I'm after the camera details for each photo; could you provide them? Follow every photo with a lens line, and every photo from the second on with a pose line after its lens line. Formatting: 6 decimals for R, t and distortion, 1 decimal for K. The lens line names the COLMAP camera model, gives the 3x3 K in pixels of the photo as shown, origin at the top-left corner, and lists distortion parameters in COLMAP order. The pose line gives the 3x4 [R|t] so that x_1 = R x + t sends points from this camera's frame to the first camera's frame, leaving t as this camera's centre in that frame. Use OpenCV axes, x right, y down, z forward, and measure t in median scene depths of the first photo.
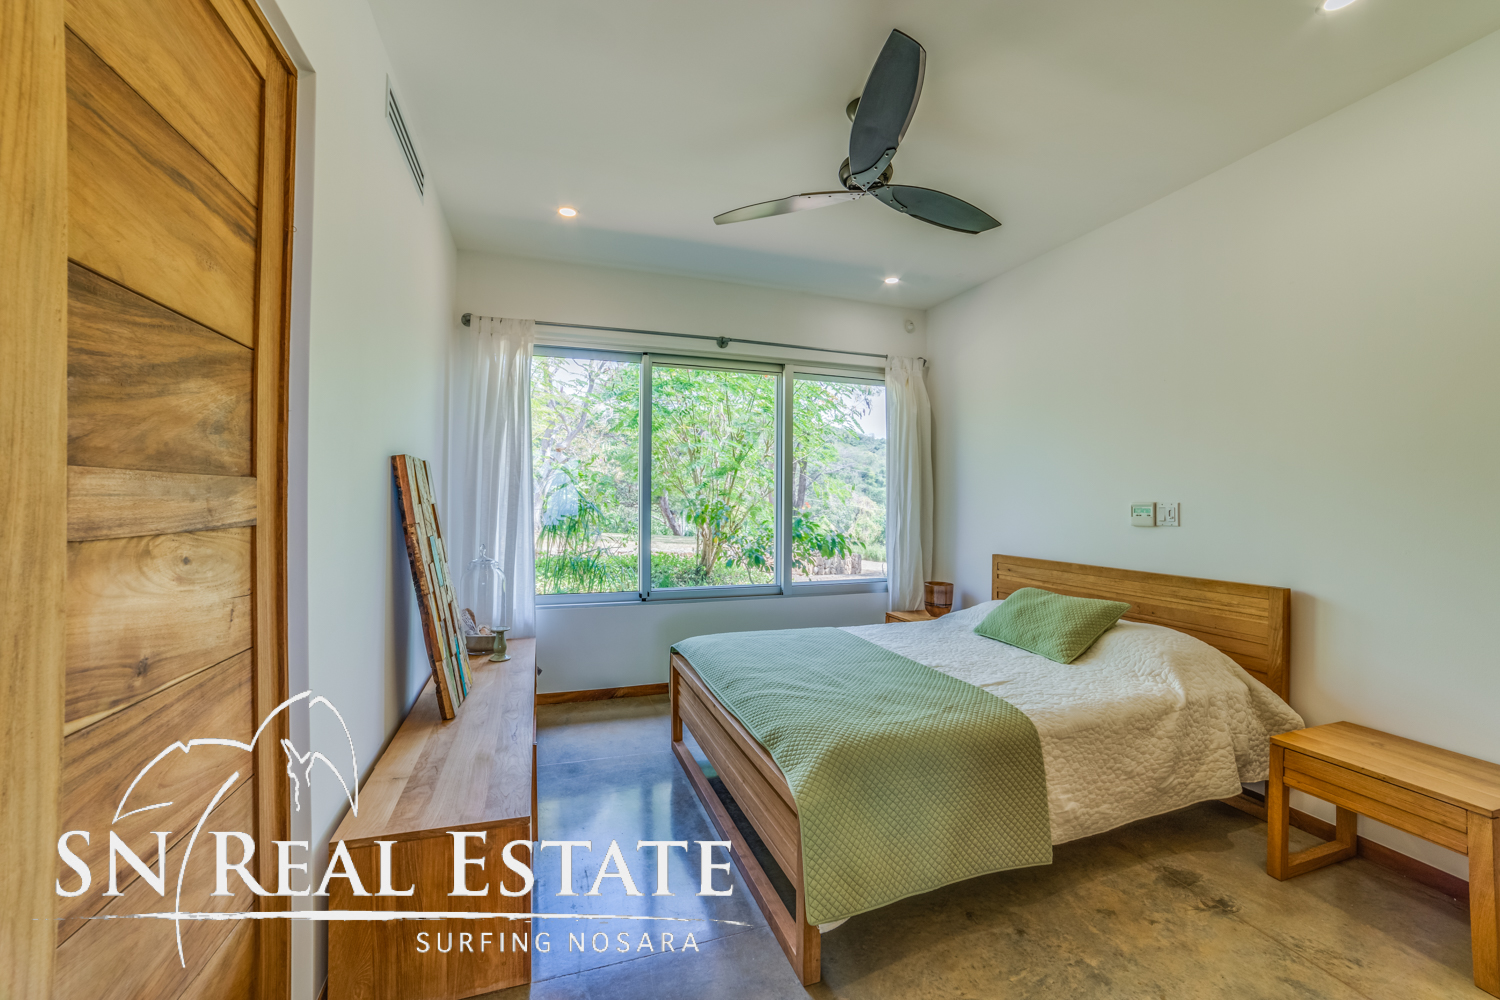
lens RADIAL K [[602.7, 0, 761.1], [0, 602.7, 500.4], [0, 0, 1]] dist [-0.085605, 0.038430]
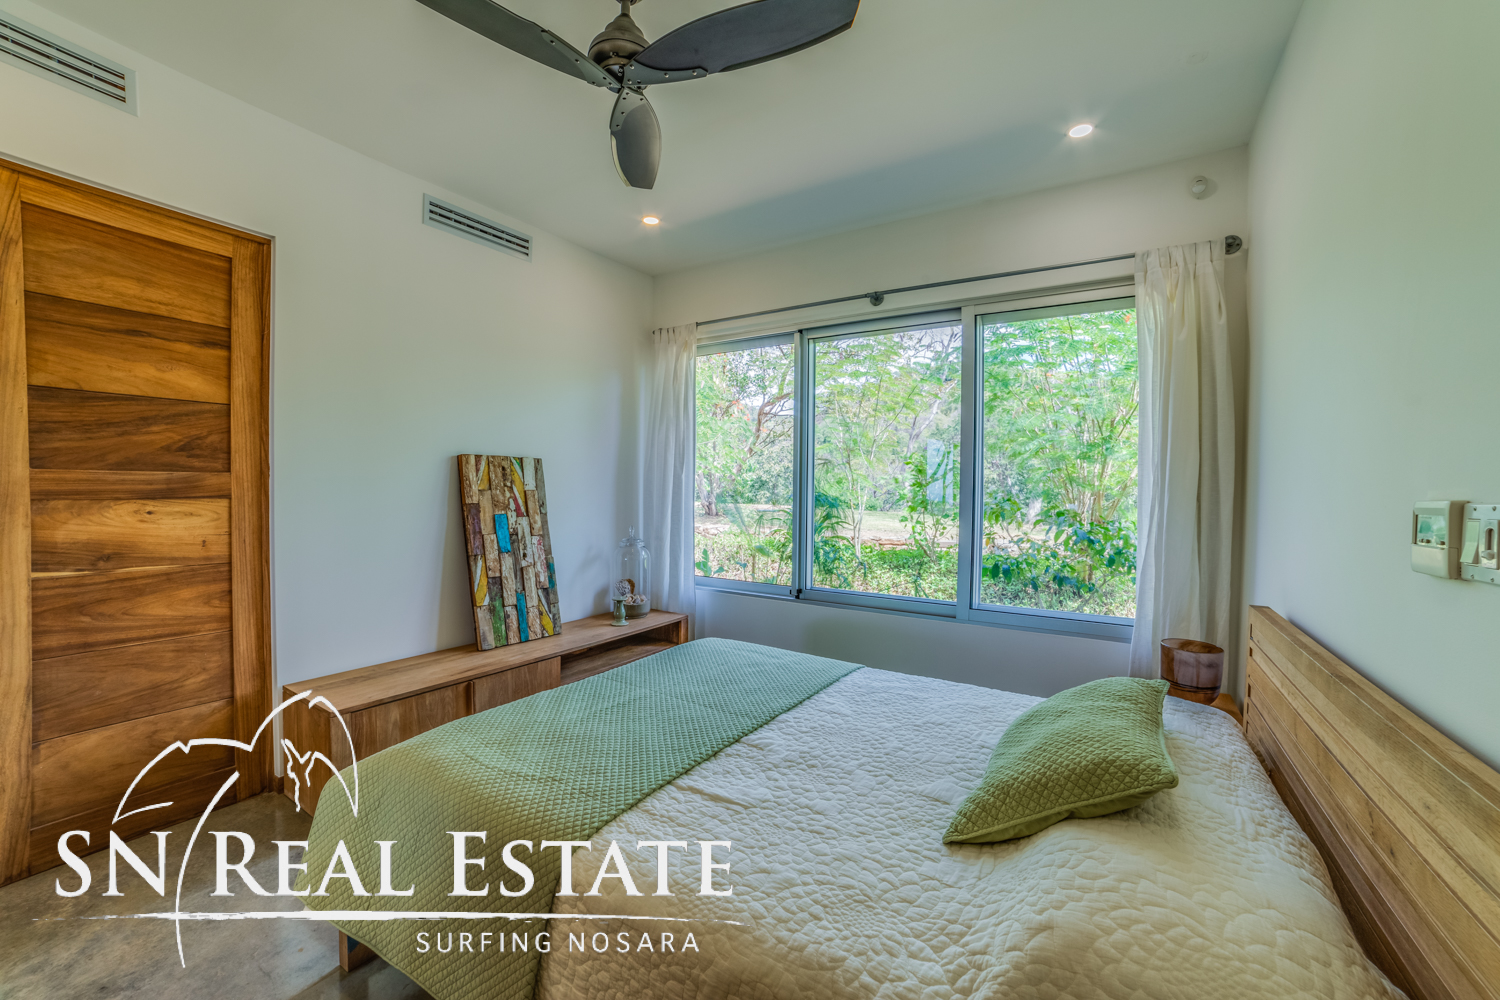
lens RADIAL K [[602.7, 0, 761.1], [0, 602.7, 500.4], [0, 0, 1]] dist [-0.085605, 0.038430]
pose [[0.600906, 0.021987, -0.799017, 0.513598], [-0.009892, 0.999750, 0.020072, -0.001196], [0.799258, -0.004157, 0.600973, 0.389194]]
